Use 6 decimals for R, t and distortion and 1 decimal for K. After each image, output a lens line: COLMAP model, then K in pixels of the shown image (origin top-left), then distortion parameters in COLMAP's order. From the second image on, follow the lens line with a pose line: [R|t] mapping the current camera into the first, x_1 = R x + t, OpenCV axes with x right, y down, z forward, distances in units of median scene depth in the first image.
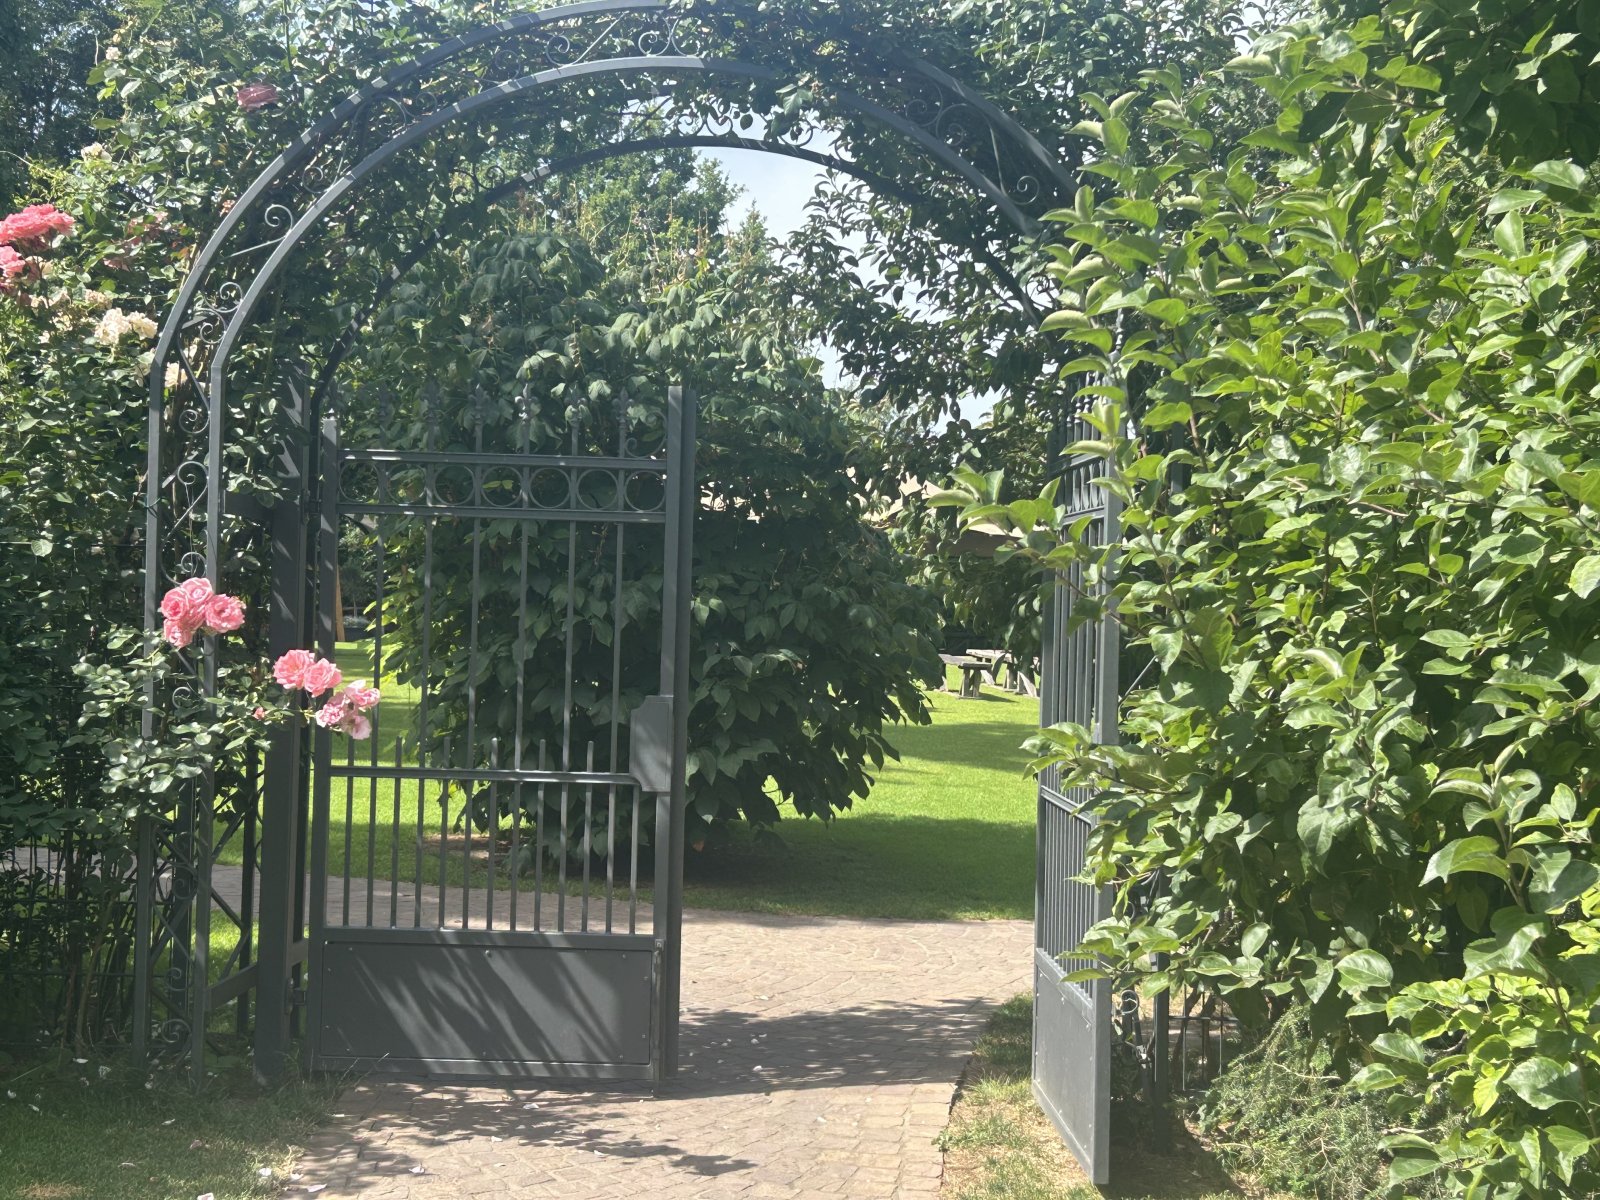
lens RADIAL K [[2265.0, 0, 800.0], [0, 2265.0, 600.0], [0, 0, 1]] dist [0.219003, -0.699341]
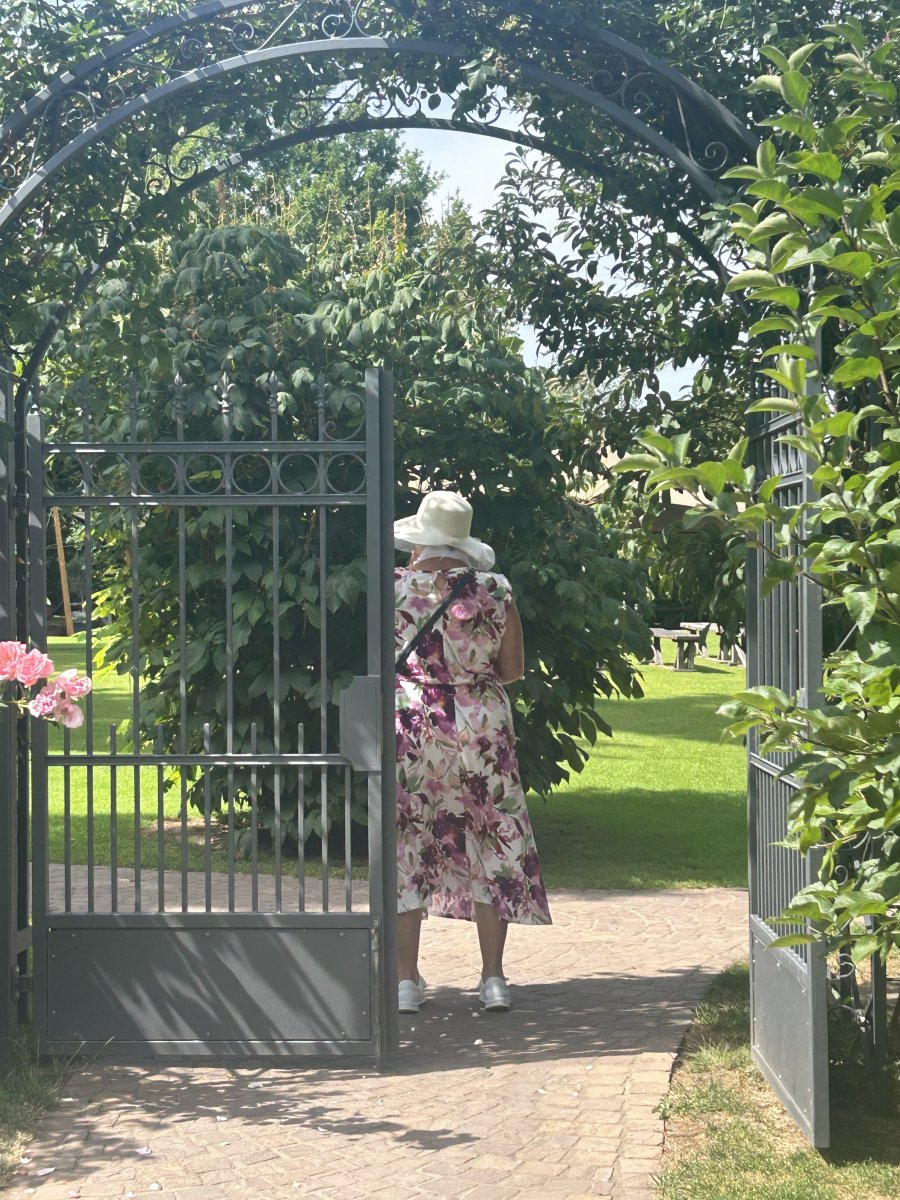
lens RADIAL K [[2220.5, 0, 451.1], [0, 2220.5, 608.1], [0, 0, 1]] dist [0.213660, -0.691230]
pose [[0.998941, -0.034797, -0.030085, 0.005965], [0.035146, 0.999320, 0.011130, 0.002177], [0.029677, -0.012176, 0.999485, 0.014243]]
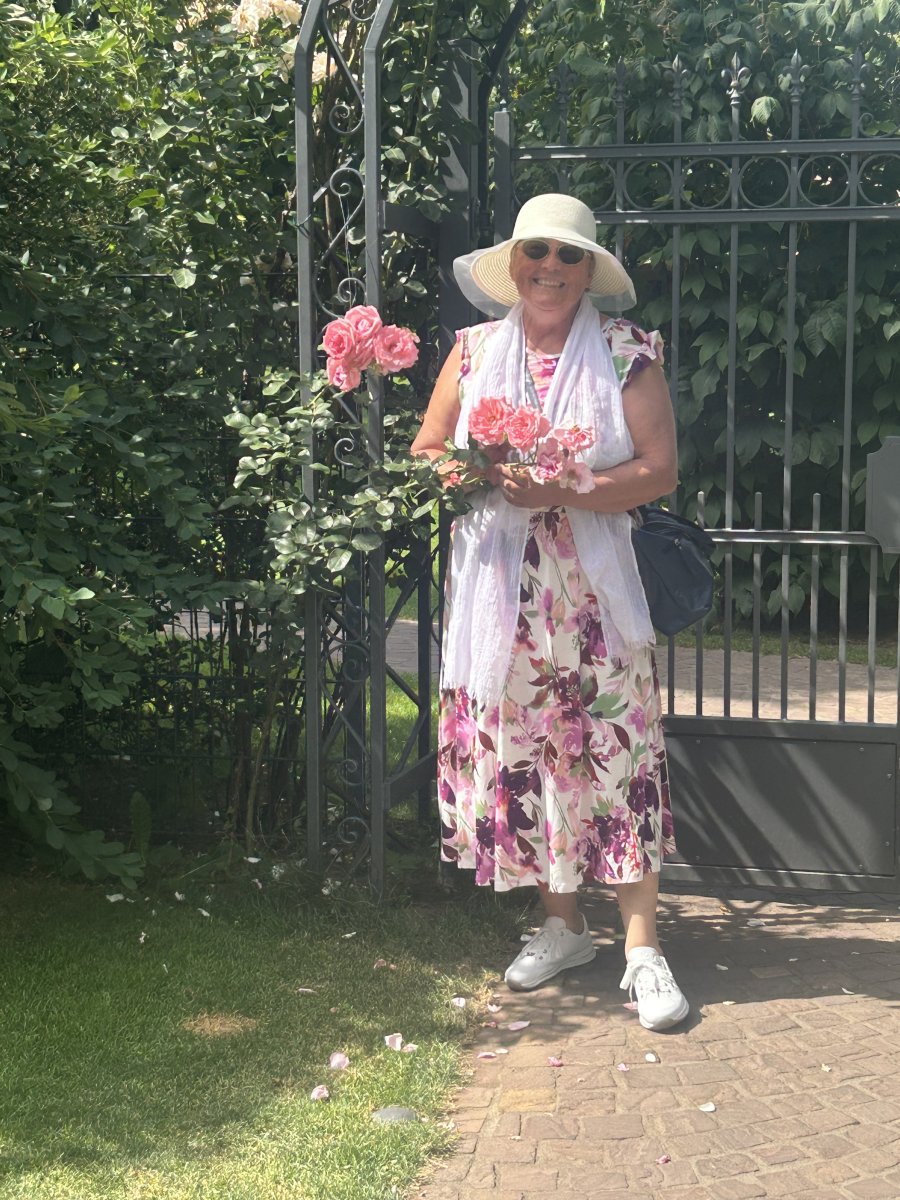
lens RADIAL K [[2220.5, 0, 451.1], [0, 2220.5, 608.1], [0, 0, 1]] dist [0.213660, -0.691230]
pose [[0.976270, -0.002829, -0.216538, -0.048781], [0.029412, 0.992382, 0.119638, 0.002382], [0.214550, -0.123168, 0.968916, 0.187798]]
